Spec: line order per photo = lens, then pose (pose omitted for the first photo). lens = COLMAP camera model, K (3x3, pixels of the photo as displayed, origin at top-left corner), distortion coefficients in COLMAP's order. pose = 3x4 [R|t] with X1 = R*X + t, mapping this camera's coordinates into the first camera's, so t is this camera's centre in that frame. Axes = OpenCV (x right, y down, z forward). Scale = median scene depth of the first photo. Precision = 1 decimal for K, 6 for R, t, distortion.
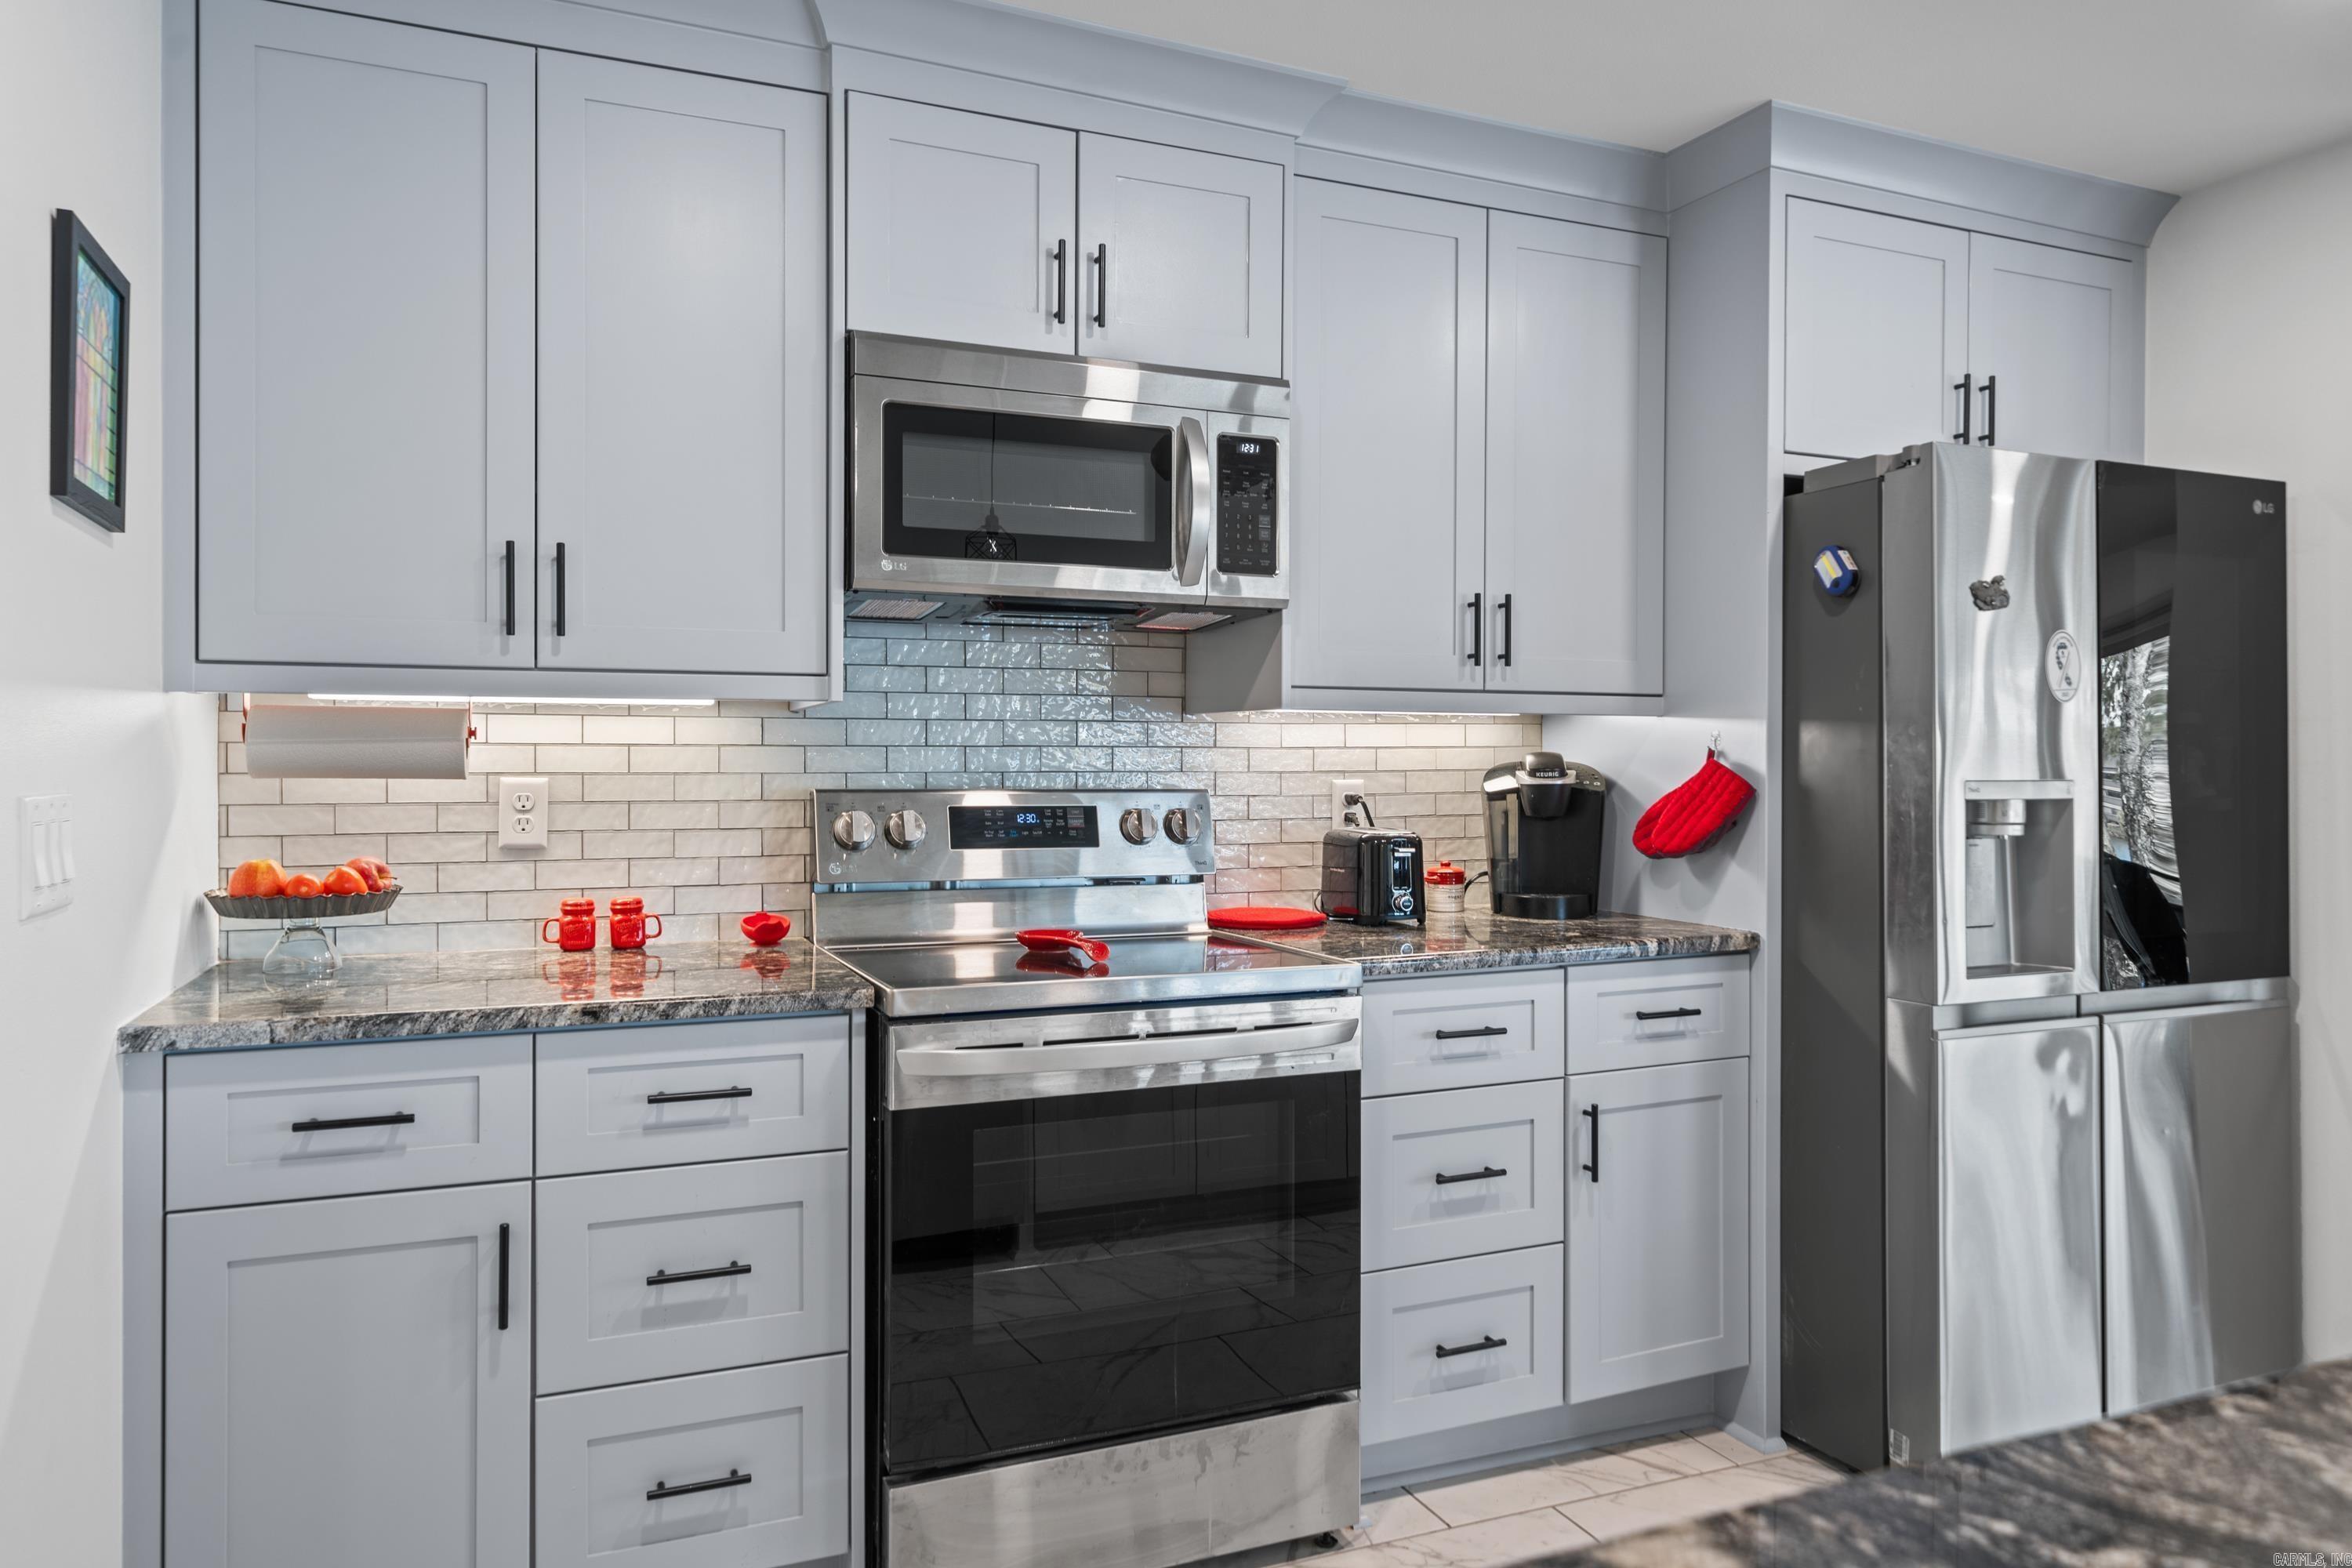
lens RADIAL K [[1510.3, 0, 1169.3], [0, 1510.3, 772.2], [0, 0, 1]] dist [-0.001828, 0.002194]
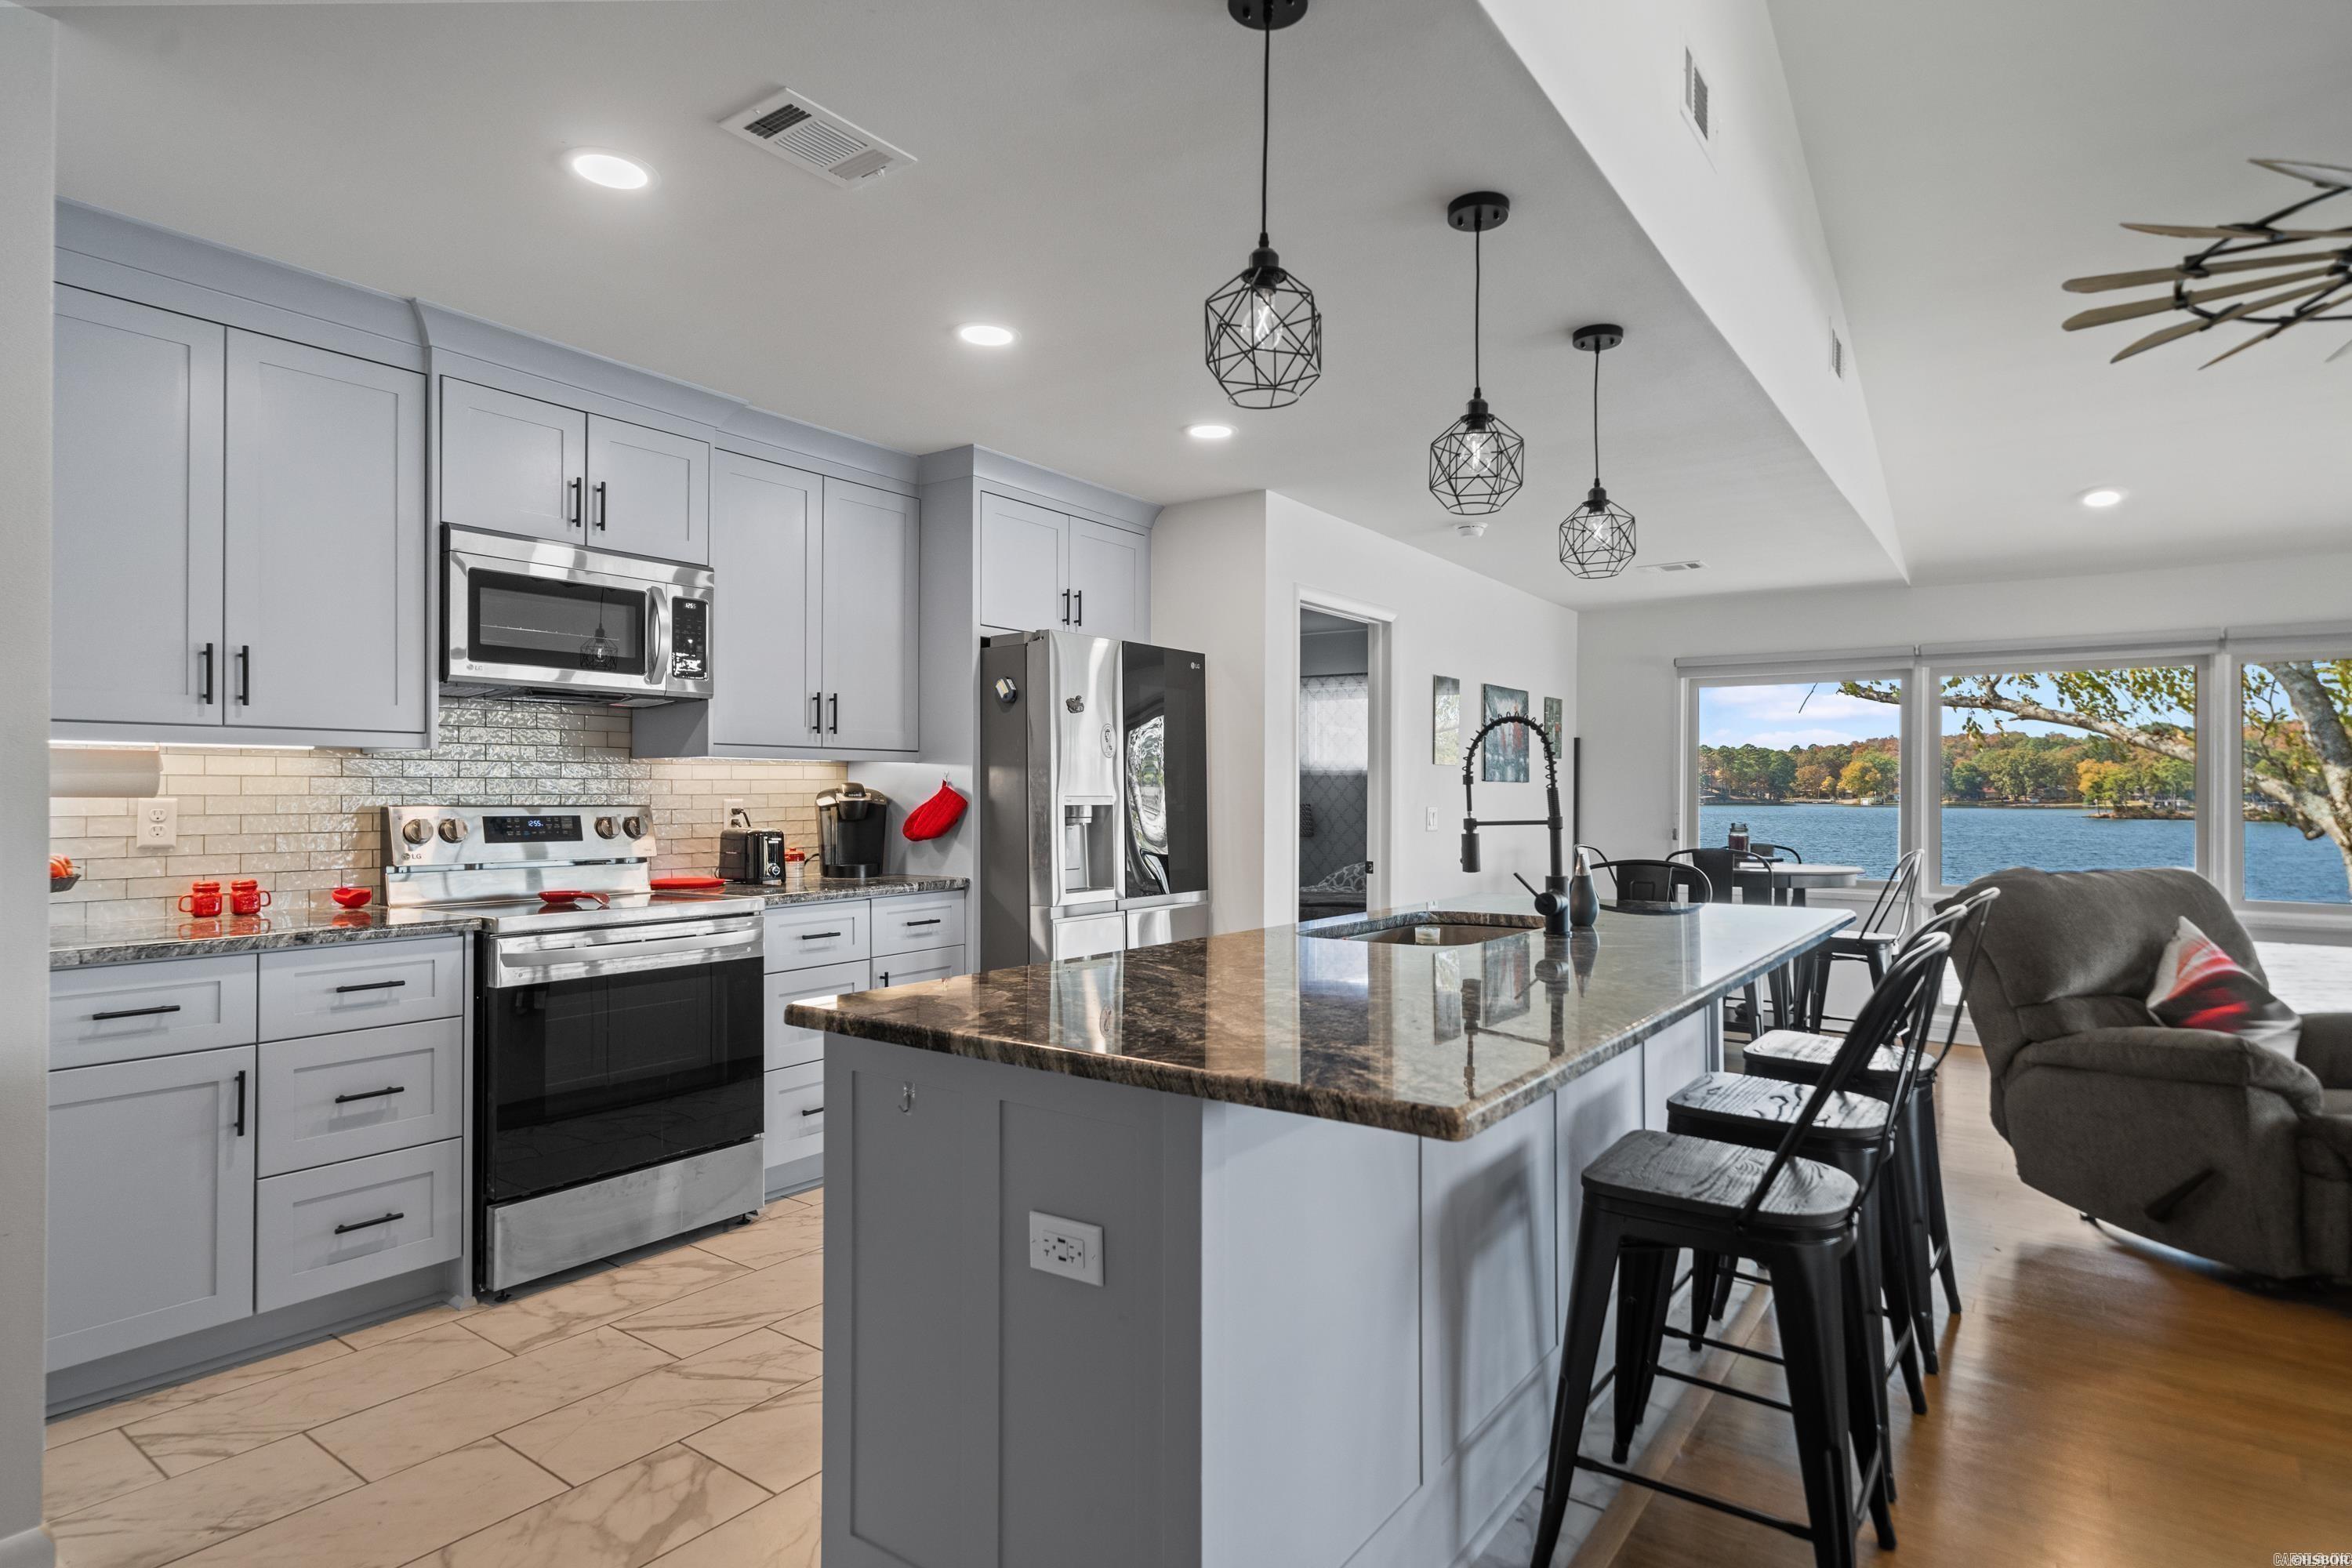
lens RADIAL K [[1257.9, 0, 1169.1], [0, 1257.9, 773.9], [0, 0, 1]] dist [0.003787, 0.002614]
pose [[0.860356, 0.005029, 0.509669, -0.207051], [0.007531, 0.999717, -0.022577, 0.014497], [-0.509638, 0.023262, 0.860074, -0.507950]]
